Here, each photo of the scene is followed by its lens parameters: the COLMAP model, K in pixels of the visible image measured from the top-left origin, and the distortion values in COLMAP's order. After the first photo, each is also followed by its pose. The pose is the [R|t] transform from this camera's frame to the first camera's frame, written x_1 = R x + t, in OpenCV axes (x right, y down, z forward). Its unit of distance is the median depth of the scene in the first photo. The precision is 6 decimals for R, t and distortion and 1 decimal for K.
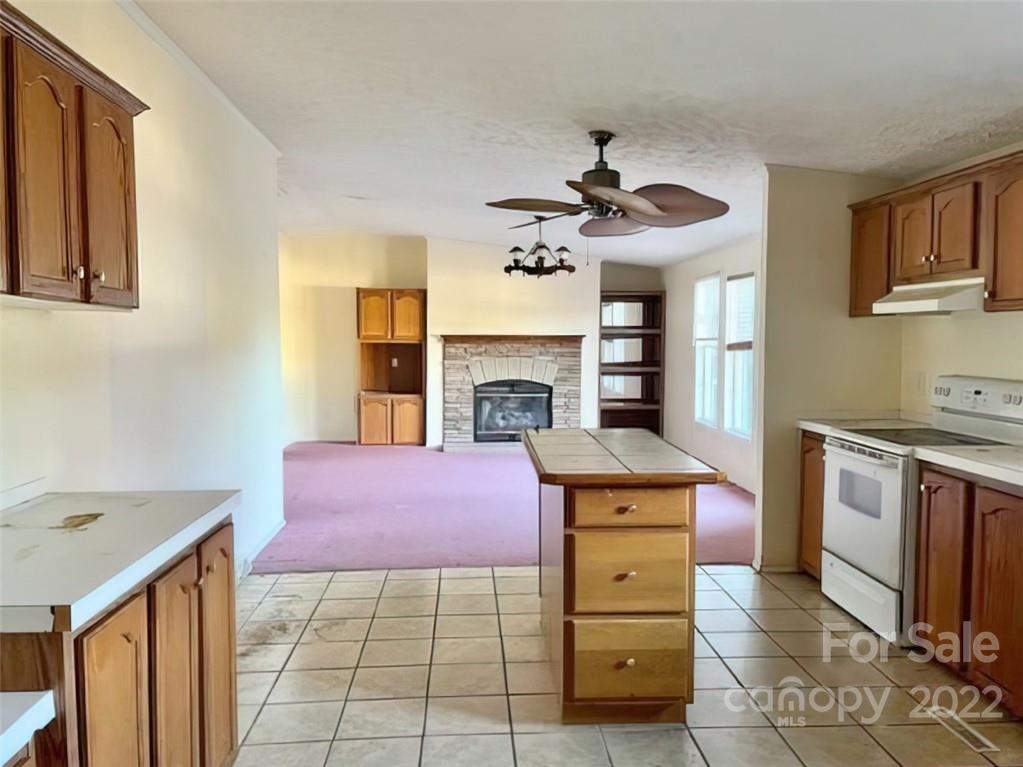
lens RADIAL K [[775.6, 0, 511.5], [0, 775.6, 383.5], [0, 0, 1]] dist [0.006549, 0.000692]
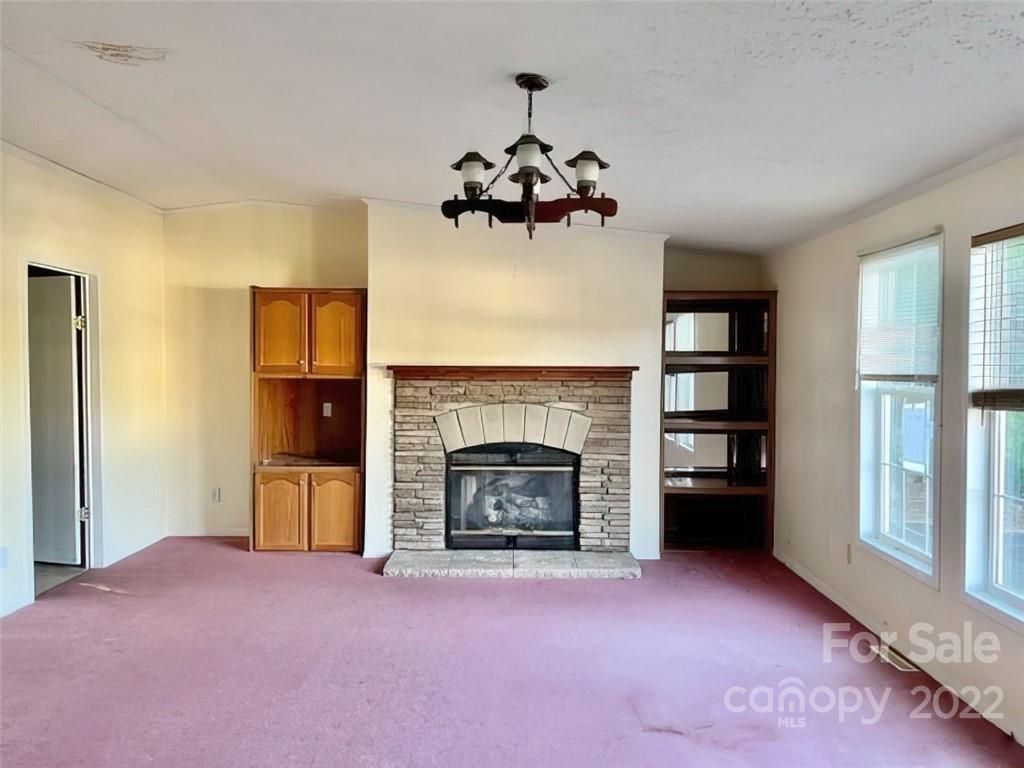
lens RADIAL K [[776.4, 0, 512.0], [0, 776.4, 384.0], [0, 0, 1]] dist [0.006549, 0.000692]
pose [[0.998199, 0.004274, -0.059831, 0.036253], [-0.006336, 0.999391, -0.034320, -0.028973], [0.059648, 0.034637, 0.997618, 0.416246]]
